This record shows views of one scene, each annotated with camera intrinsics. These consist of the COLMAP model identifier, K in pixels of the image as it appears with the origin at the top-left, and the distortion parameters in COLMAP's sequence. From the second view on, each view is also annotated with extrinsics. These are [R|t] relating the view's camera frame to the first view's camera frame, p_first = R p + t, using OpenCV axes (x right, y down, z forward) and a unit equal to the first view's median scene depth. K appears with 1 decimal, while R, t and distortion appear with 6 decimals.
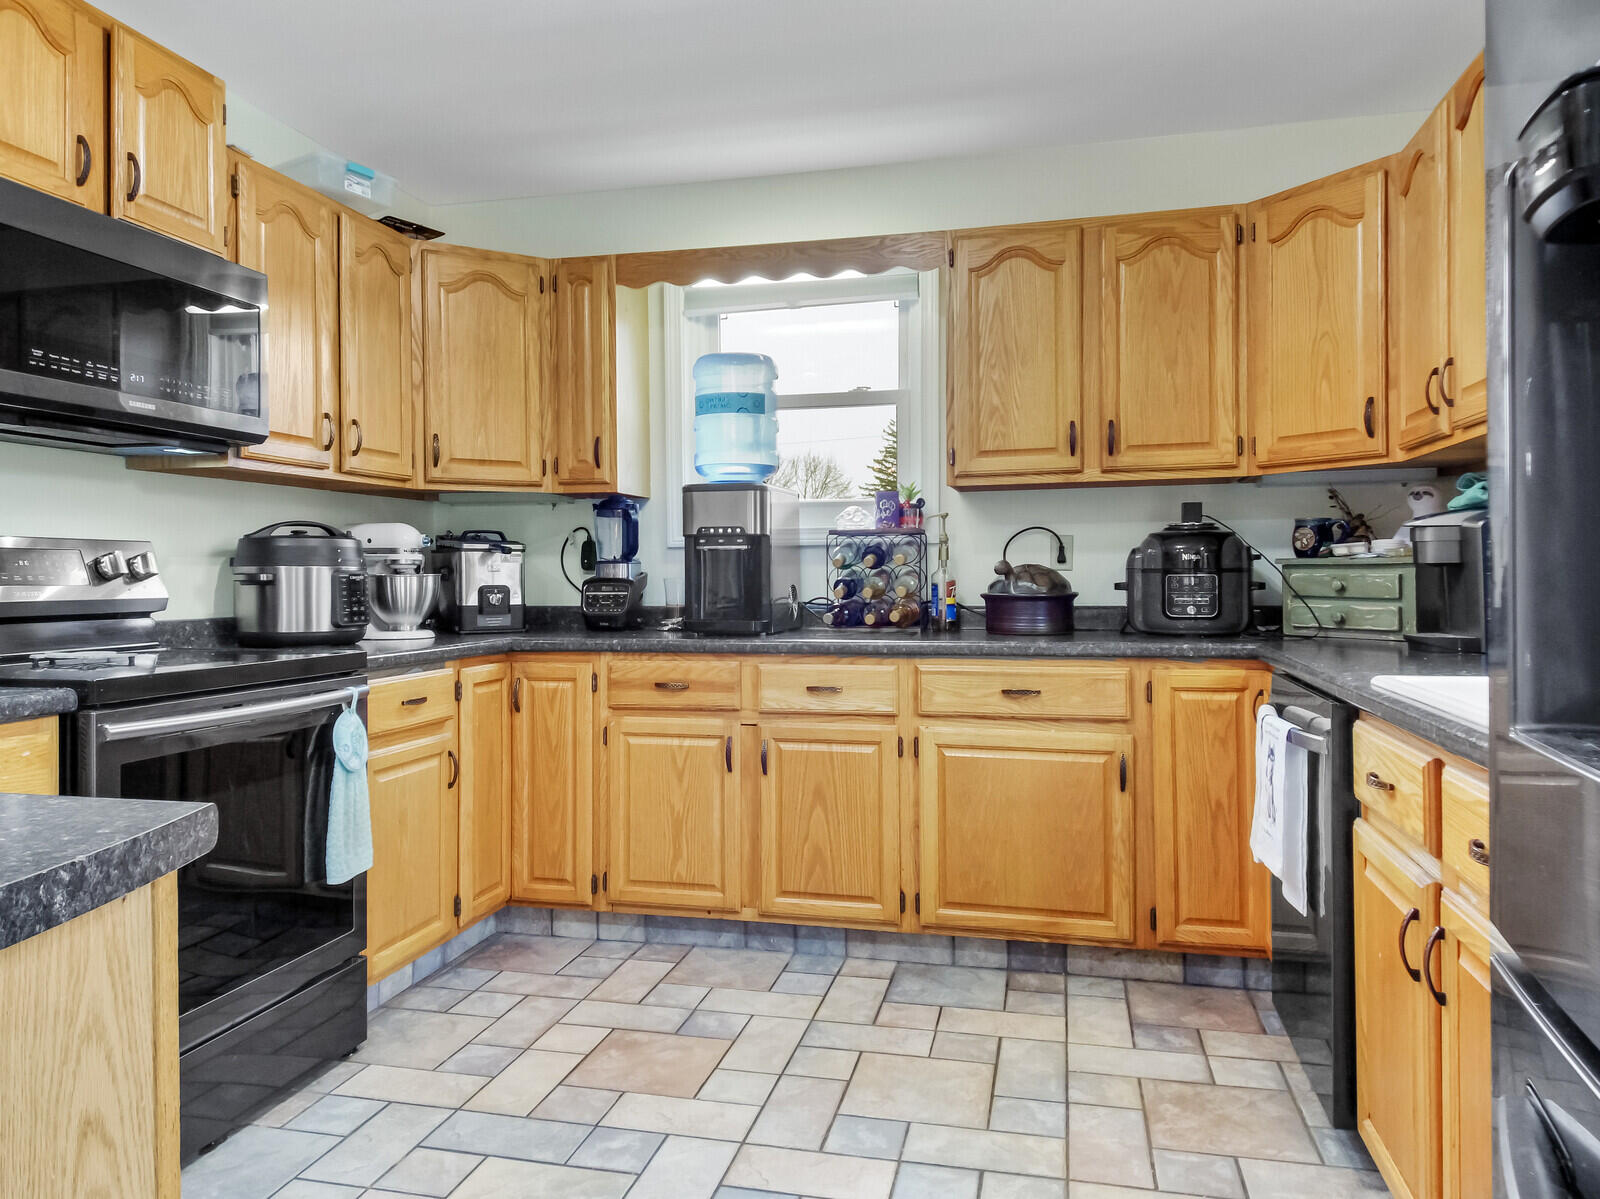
lens RADIAL K [[1142.4, 0, 809.3], [0, 1142.4, 593.9], [0, 0, 1]] dist [0.050522, -0.044156]
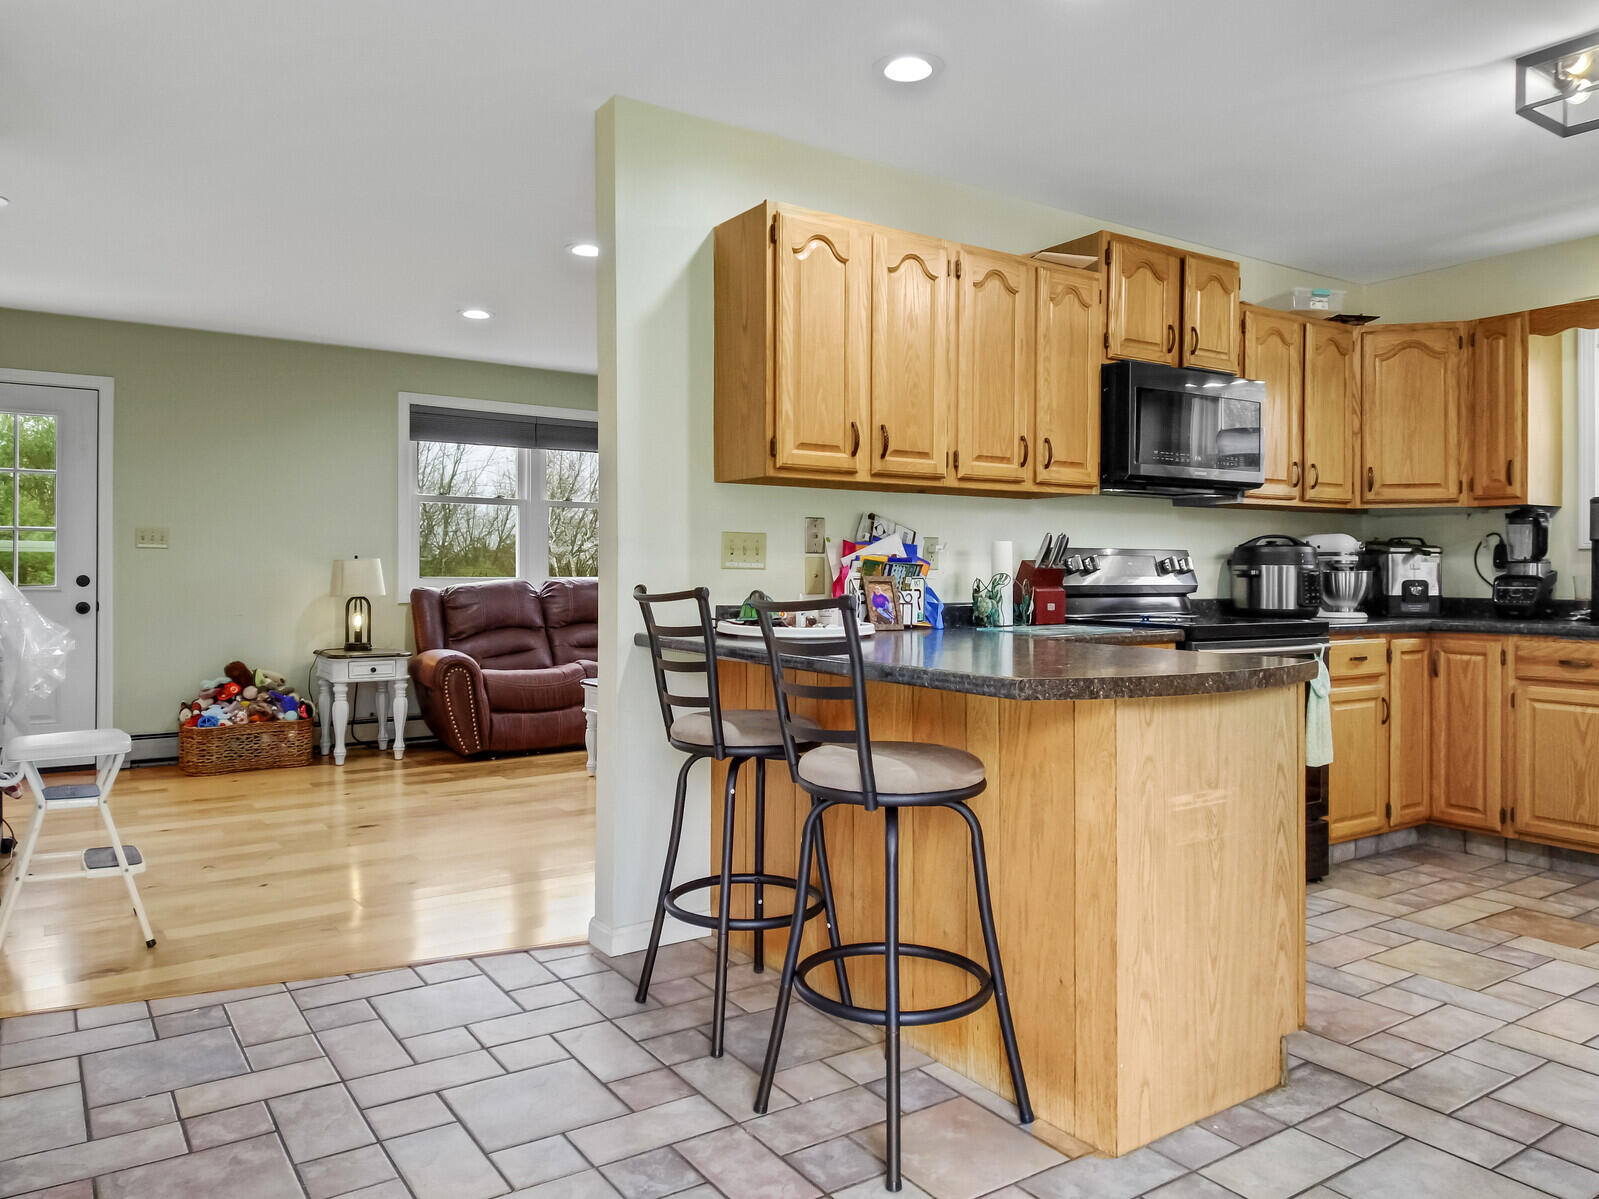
lens RADIAL K [[1141.6, 0, 812.7], [0, 1141.6, 563.3], [0, 0, 1]] dist [0.050522, -0.044156]
pose [[0.740497, 0.003267, -0.672052, 0.107250], [-0.017420, 0.999745, -0.014335, 0.004734], [0.671834, 0.022322, 0.740365, -0.470430]]
